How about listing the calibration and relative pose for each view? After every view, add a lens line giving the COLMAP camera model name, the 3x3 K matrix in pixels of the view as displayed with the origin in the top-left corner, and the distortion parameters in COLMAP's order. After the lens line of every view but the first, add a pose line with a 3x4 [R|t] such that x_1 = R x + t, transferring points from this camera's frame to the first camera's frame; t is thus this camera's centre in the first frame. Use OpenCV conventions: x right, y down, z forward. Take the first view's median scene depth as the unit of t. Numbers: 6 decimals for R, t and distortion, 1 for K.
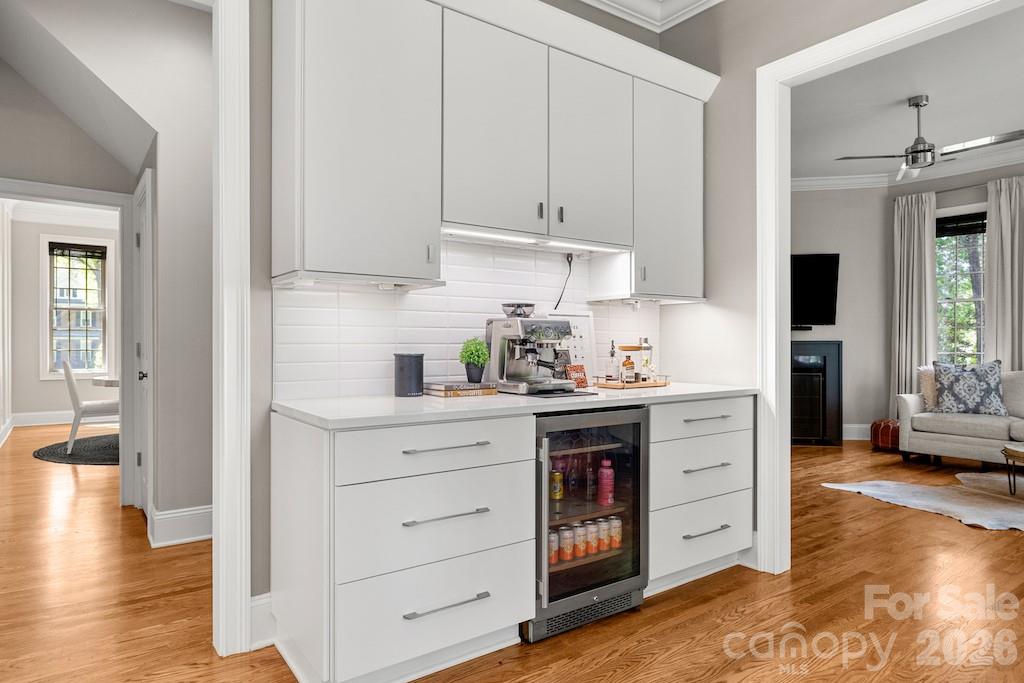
lens RADIAL K [[625.7, 0, 512.0], [0, 625.7, 341.5], [0, 0, 1]] dist [-0.002927, -0.001759]
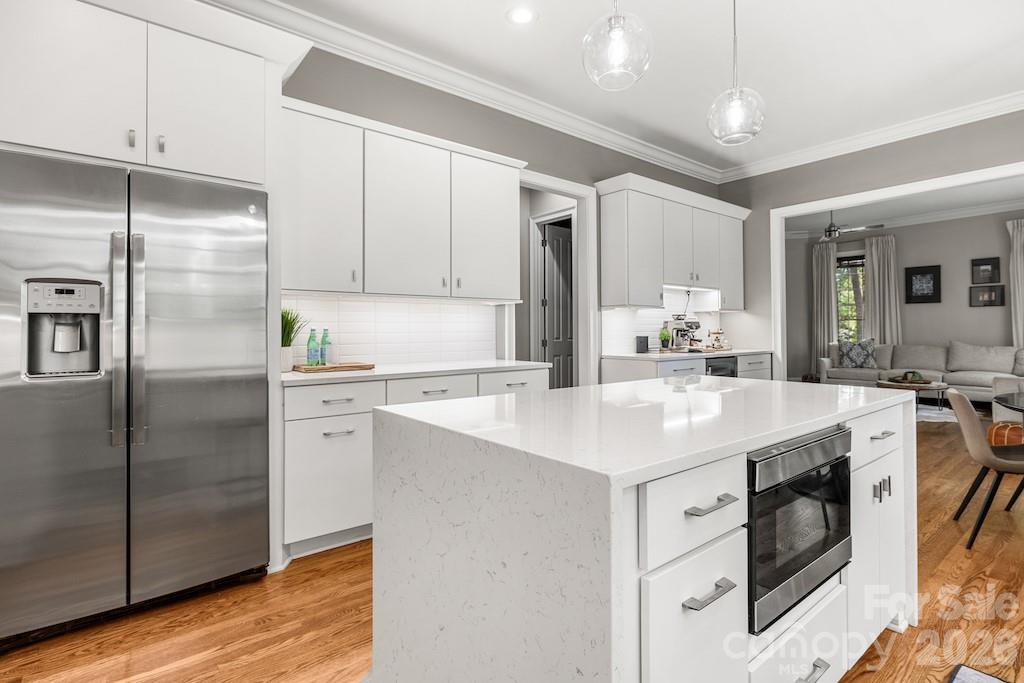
lens RADIAL K [[511.5, 0, 510.8], [0, 511.5, 322.4], [0, 0, 1]] dist [-0.001039, 0.000072]
pose [[0.998630, -0.006609, 0.051904, -0.426067], [0.007359, 0.999871, -0.014270, -0.004439], [-0.051803, 0.014632, 0.998550, -0.526508]]
